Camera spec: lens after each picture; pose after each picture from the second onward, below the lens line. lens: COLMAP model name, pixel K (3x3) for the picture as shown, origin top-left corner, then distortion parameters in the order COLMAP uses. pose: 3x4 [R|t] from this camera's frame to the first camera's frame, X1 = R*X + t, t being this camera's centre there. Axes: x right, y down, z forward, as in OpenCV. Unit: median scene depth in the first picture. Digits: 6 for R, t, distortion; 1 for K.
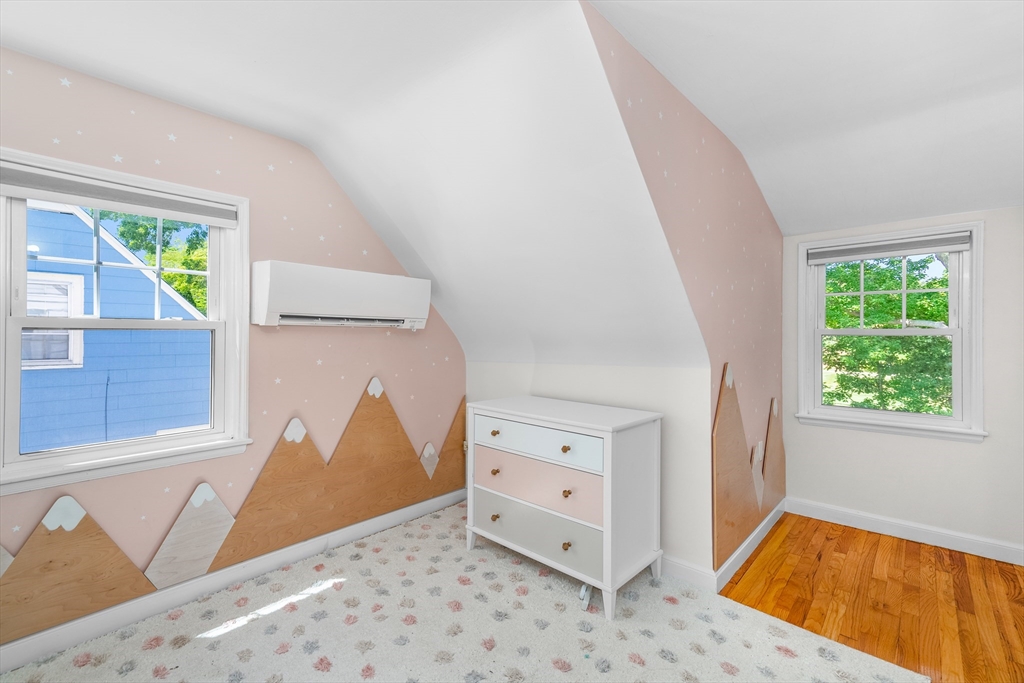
lens RADIAL K [[471.0, 0, 506.0], [0, 471.0, 332.5], [0, 0, 1]] dist [0.008974, 0.001390]
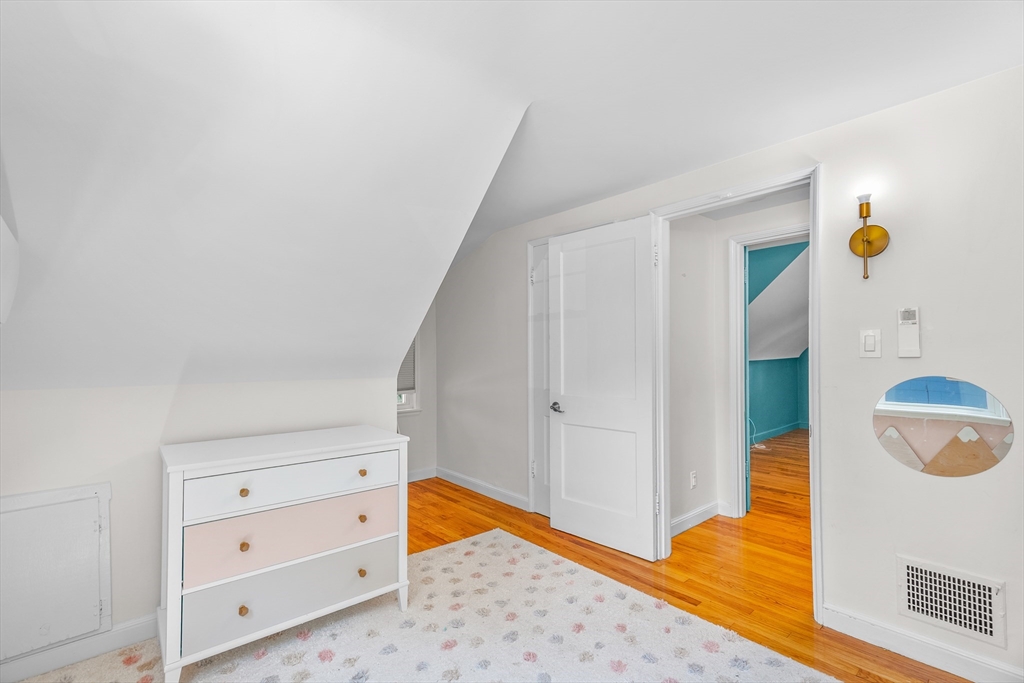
lens RADIAL K [[471.0, 0, 510.6], [0, 471.0, 344.7], [0, 0, 1]] dist [0.008974, 0.001390]
pose [[0.084869, 0.012564, 0.996313, -0.840479], [0.000583, 0.999920, -0.012659, -0.005405], [-0.996392, 0.001656, 0.084855, 0.624338]]
